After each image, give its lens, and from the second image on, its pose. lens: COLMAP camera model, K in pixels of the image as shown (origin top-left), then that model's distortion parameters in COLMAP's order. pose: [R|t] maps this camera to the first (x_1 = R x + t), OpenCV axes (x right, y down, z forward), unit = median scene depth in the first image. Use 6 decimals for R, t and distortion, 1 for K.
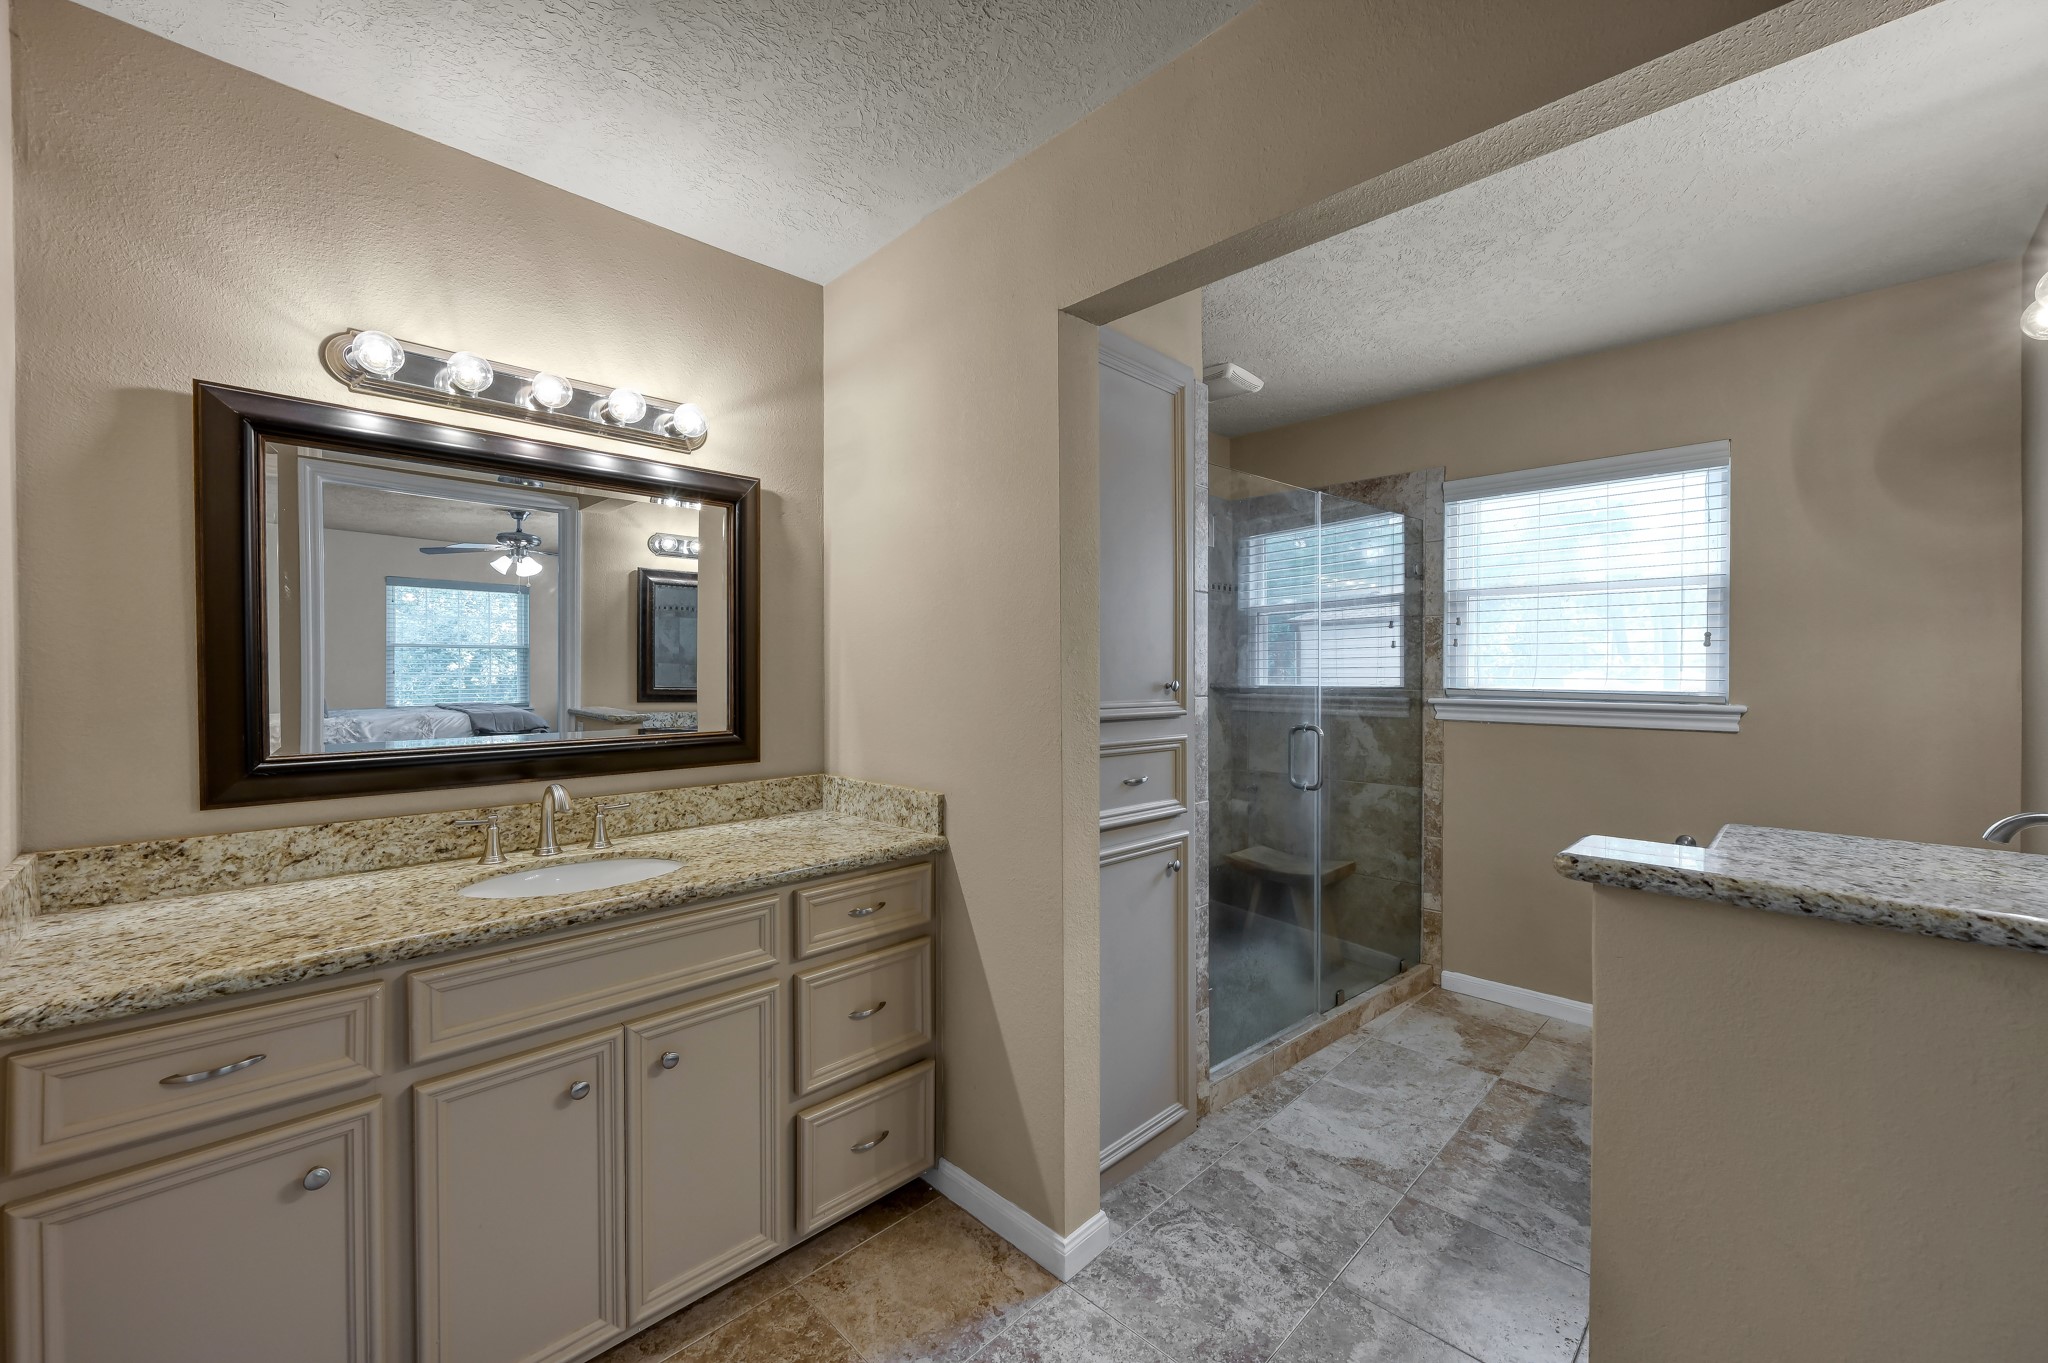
lens RADIAL K [[806.4, 0, 1025.5], [0, 806.4, 680.4], [0, 0, 1]] dist [0.000277, 0.000003]
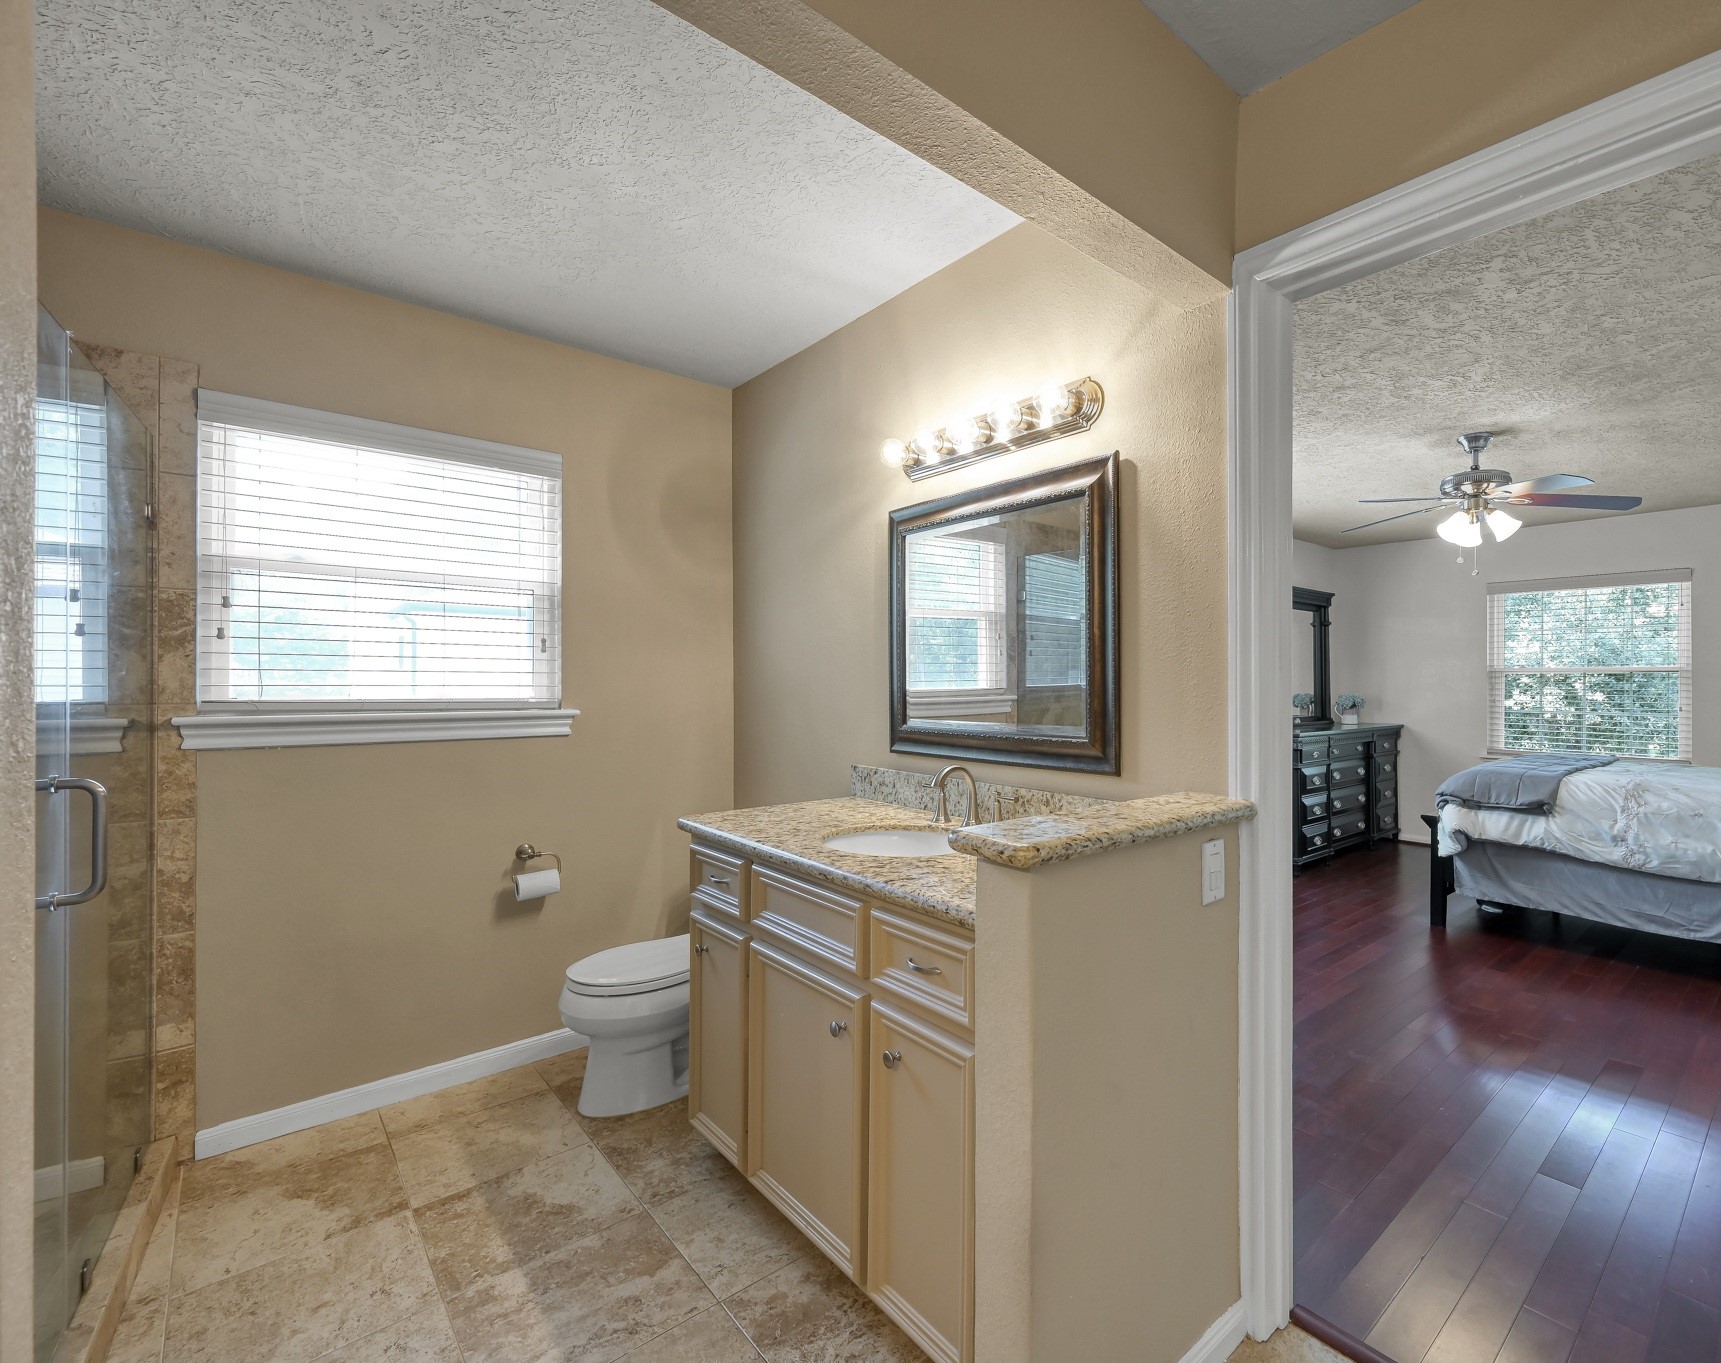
lens RADIAL K [[872.0, 0, 860.5], [0, 872.0, 681.5], [0, 0, 1]] dist [0.002858, 0.000748]
pose [[0.010773, -0.000623, 0.999942, -0.208107], [0.008714, 0.999962, 0.000529, -0.002443], [-0.999904, 0.008708, 0.010778, 0.504272]]
